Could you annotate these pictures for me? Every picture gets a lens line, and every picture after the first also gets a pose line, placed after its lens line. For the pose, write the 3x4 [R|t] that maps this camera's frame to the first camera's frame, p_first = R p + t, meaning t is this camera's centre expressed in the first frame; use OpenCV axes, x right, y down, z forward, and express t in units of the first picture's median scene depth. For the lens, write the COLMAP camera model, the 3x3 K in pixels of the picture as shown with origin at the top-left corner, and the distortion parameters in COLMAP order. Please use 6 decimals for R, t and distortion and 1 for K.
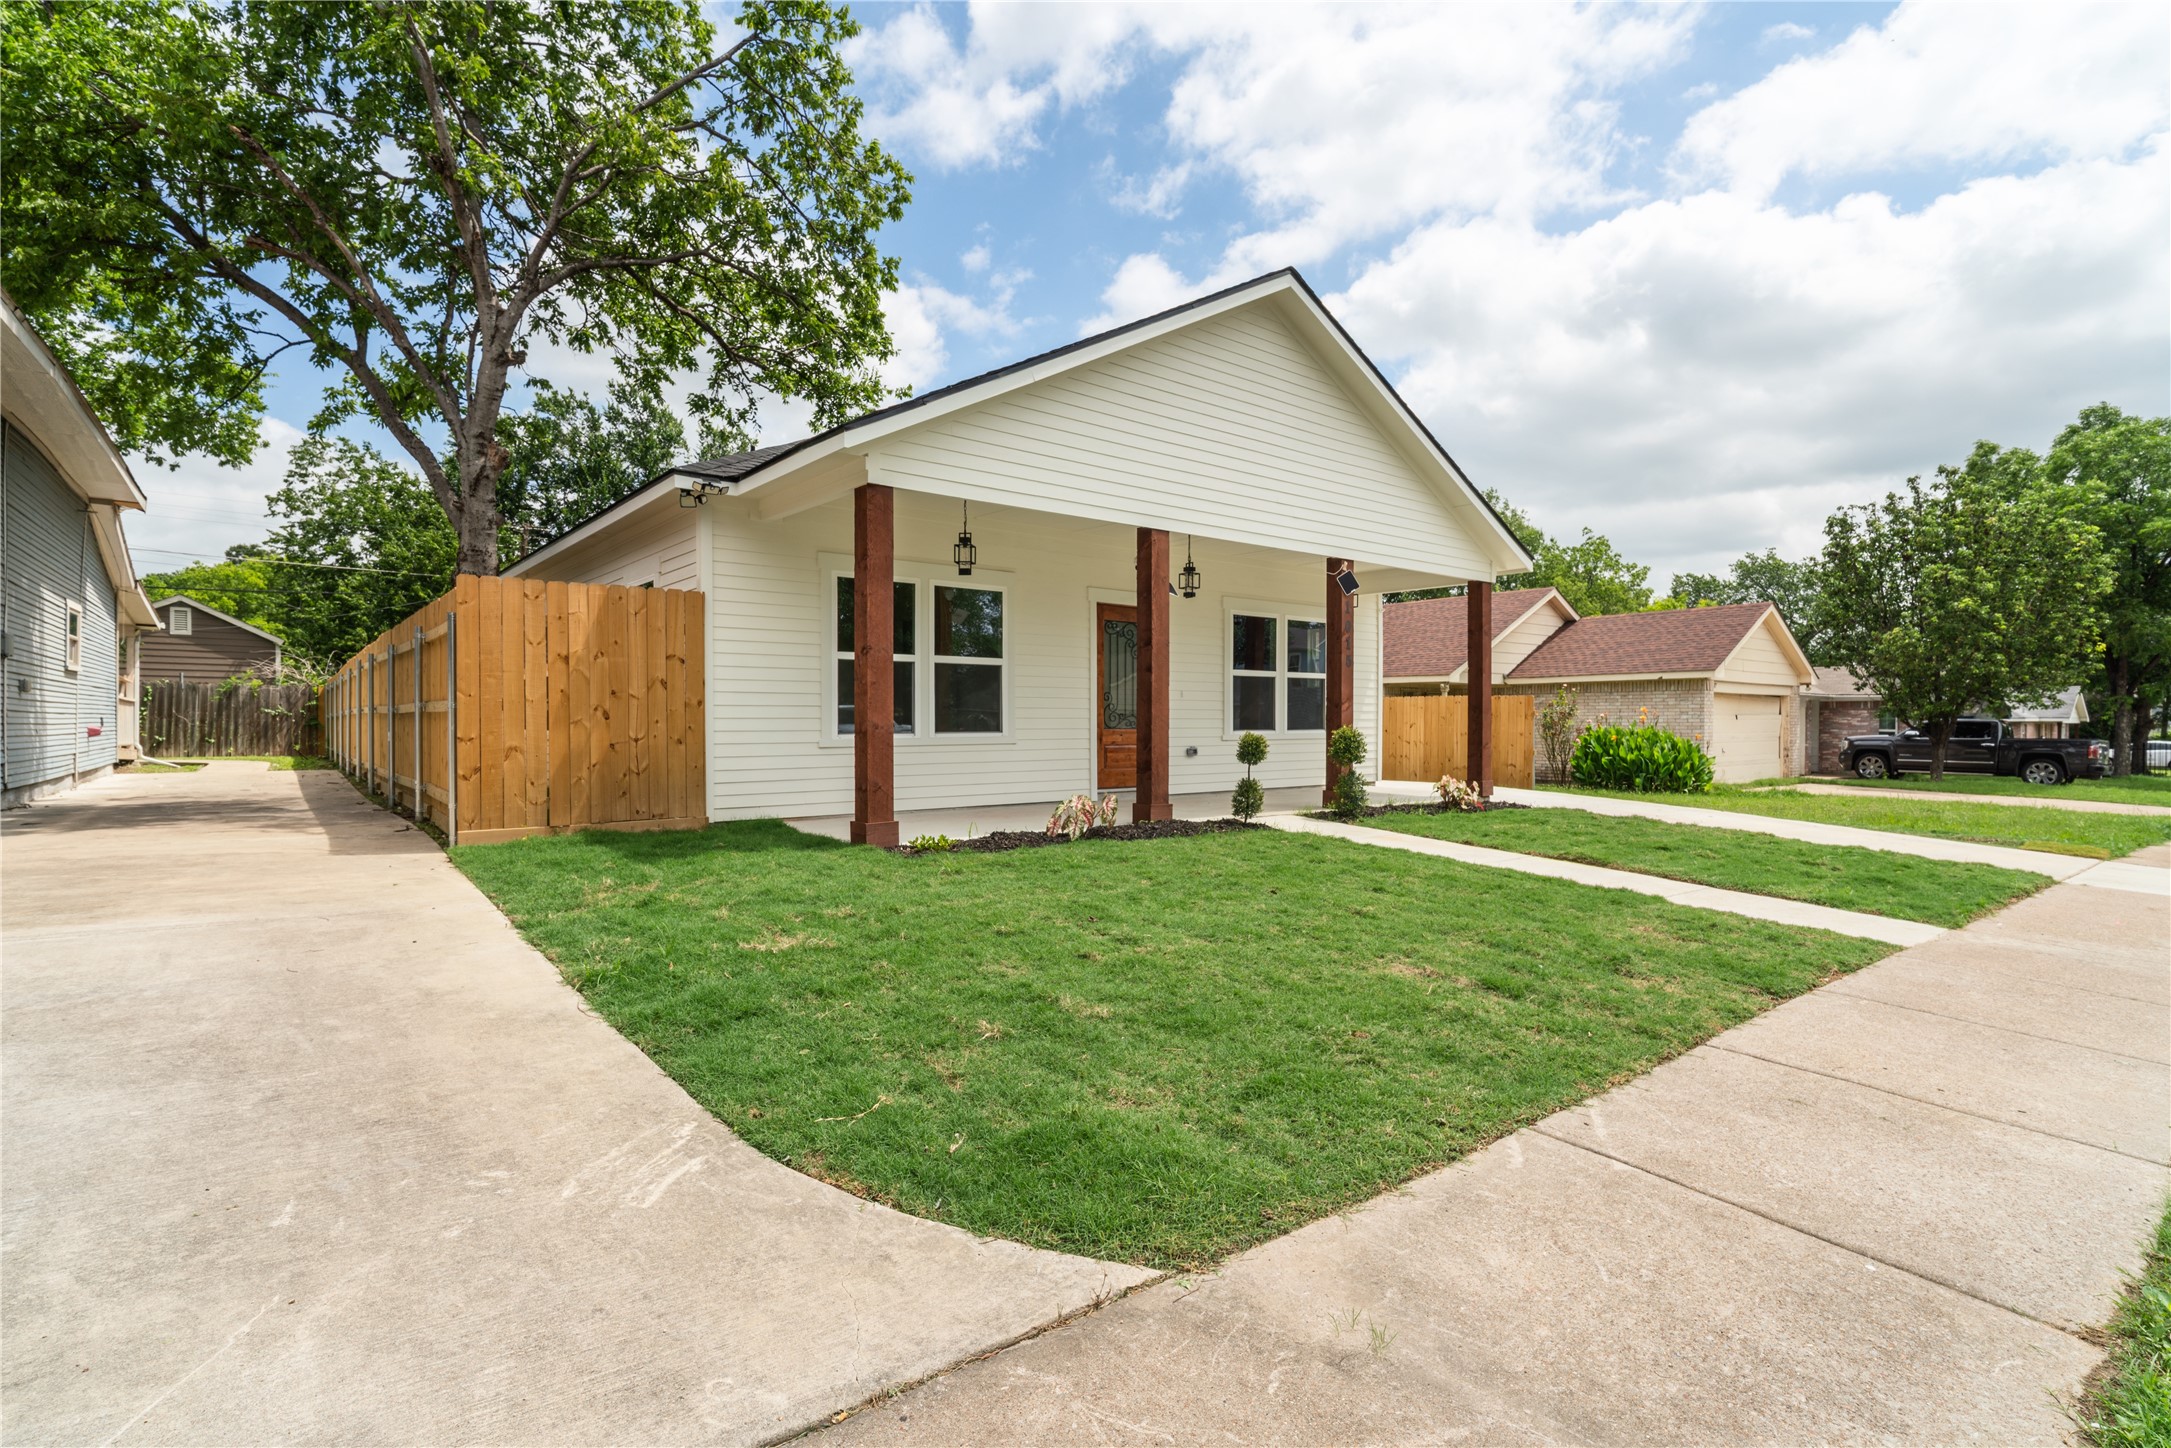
lens RADIAL K [[1005.5, 0, 1080.2], [0, 1005.5, 723.7], [0, 0, 1]] dist [-0.001535, -0.000219]
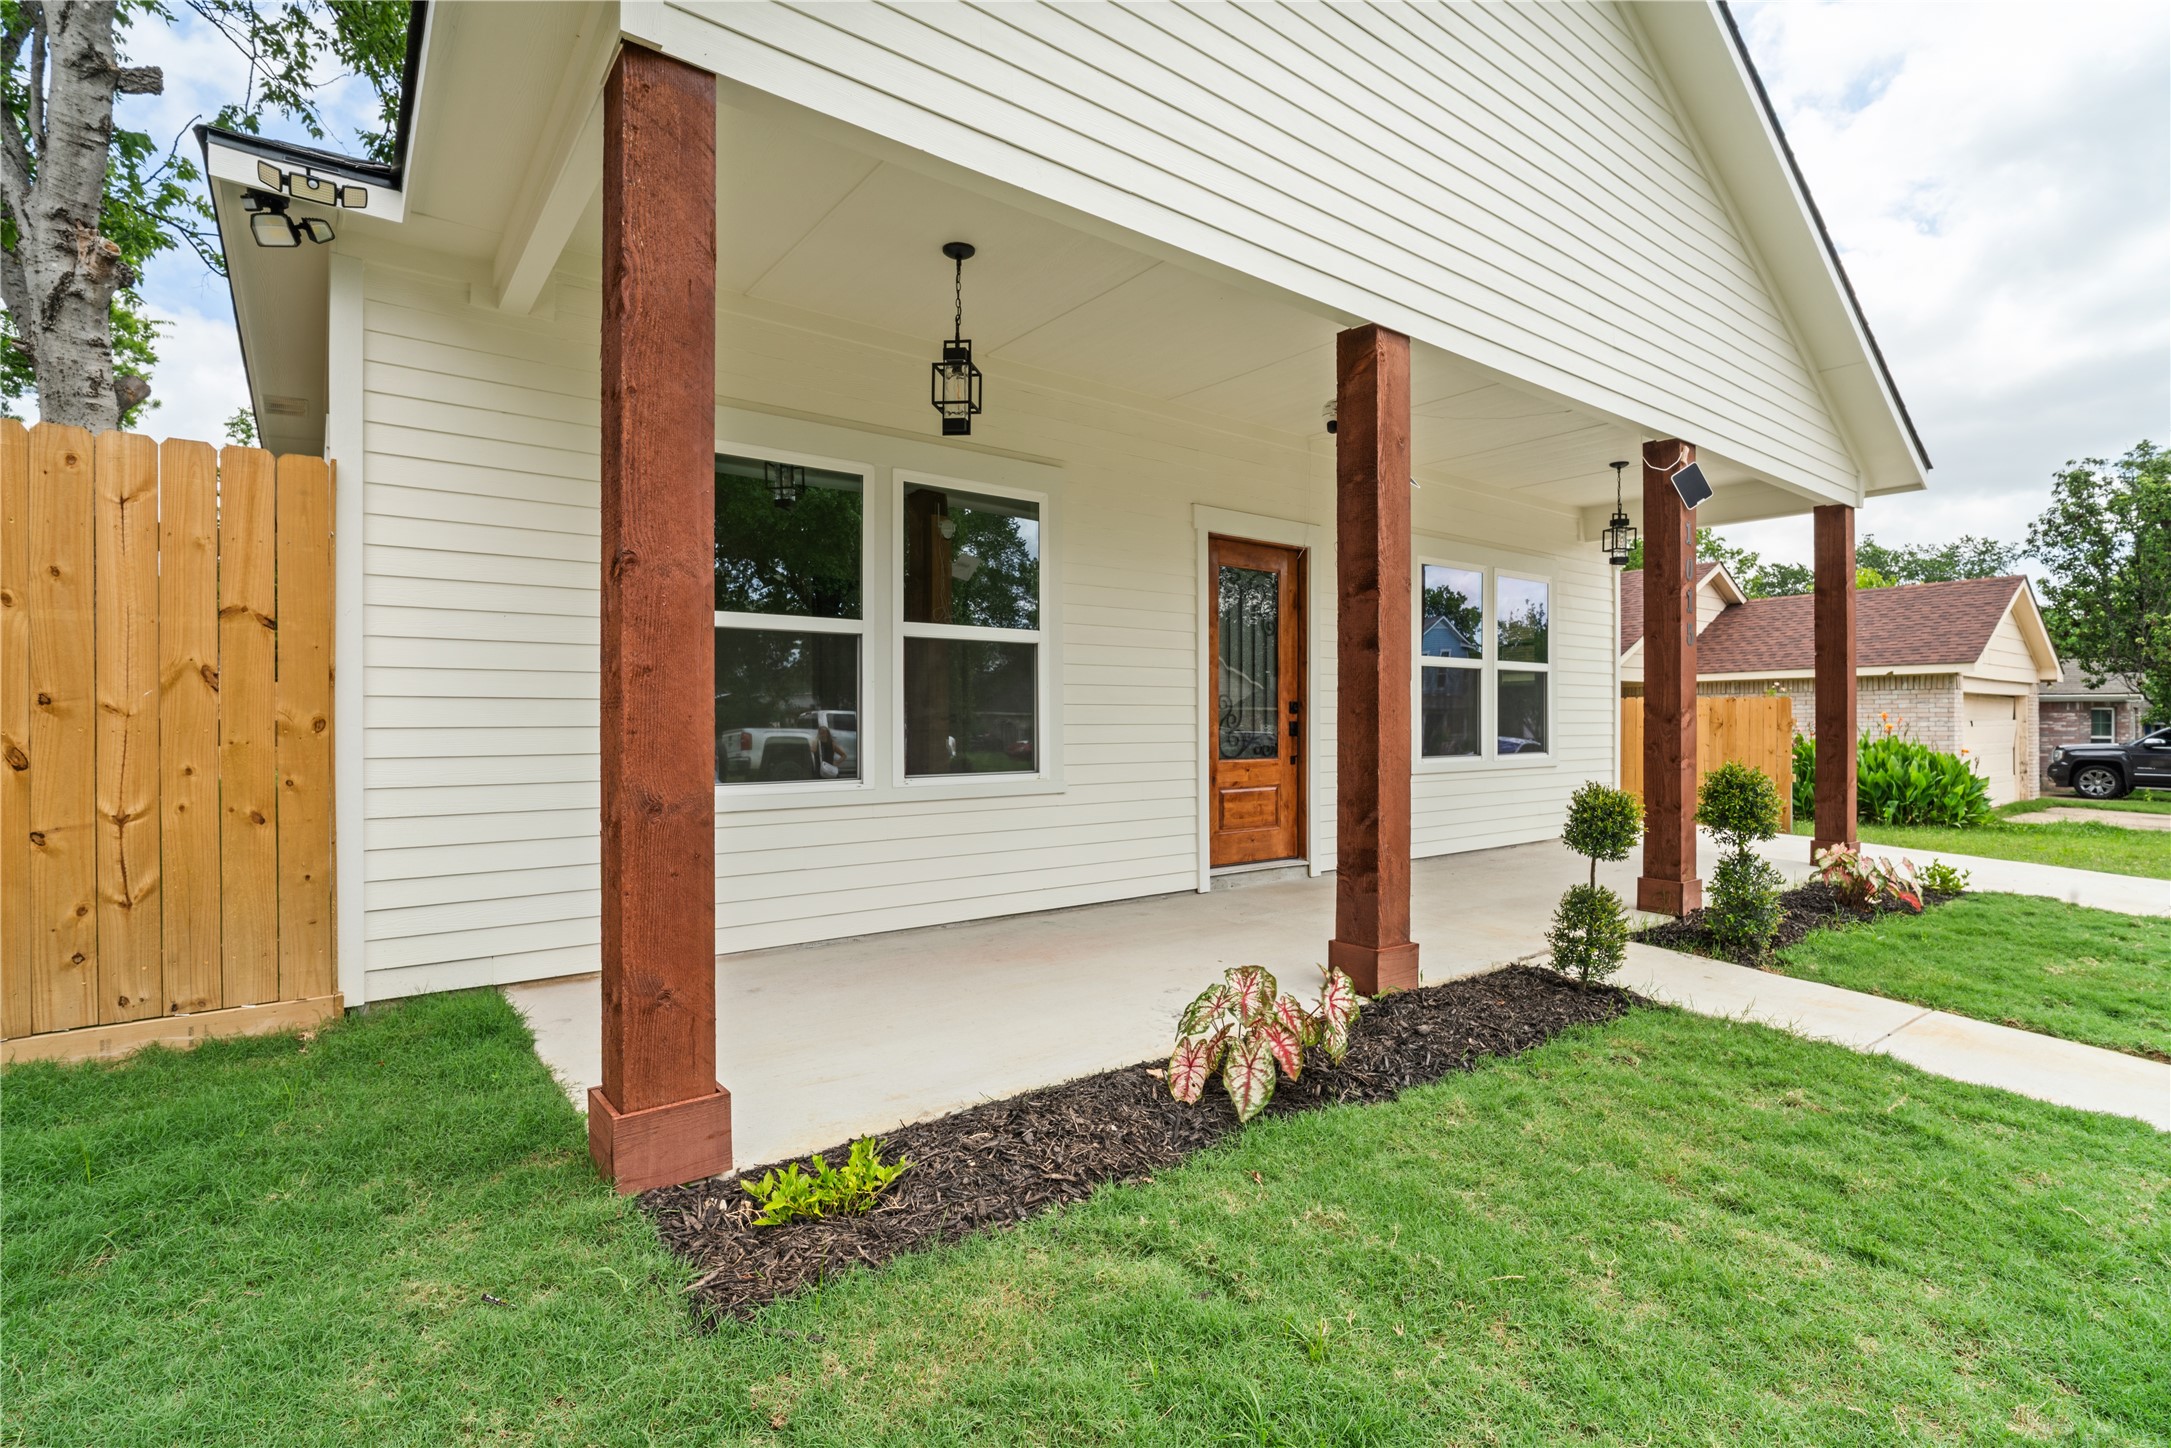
lens RADIAL K [[1005.5, 0, 1080.2], [0, 1005.5, 723.7], [0, 0, 1]] dist [-0.001535, -0.000219]
pose [[0.999566, -0.002750, -0.029329, -0.041017], [0.002676, 0.999993, -0.002557, -0.015247], [0.029335, 0.002477, 0.999567, 0.483646]]
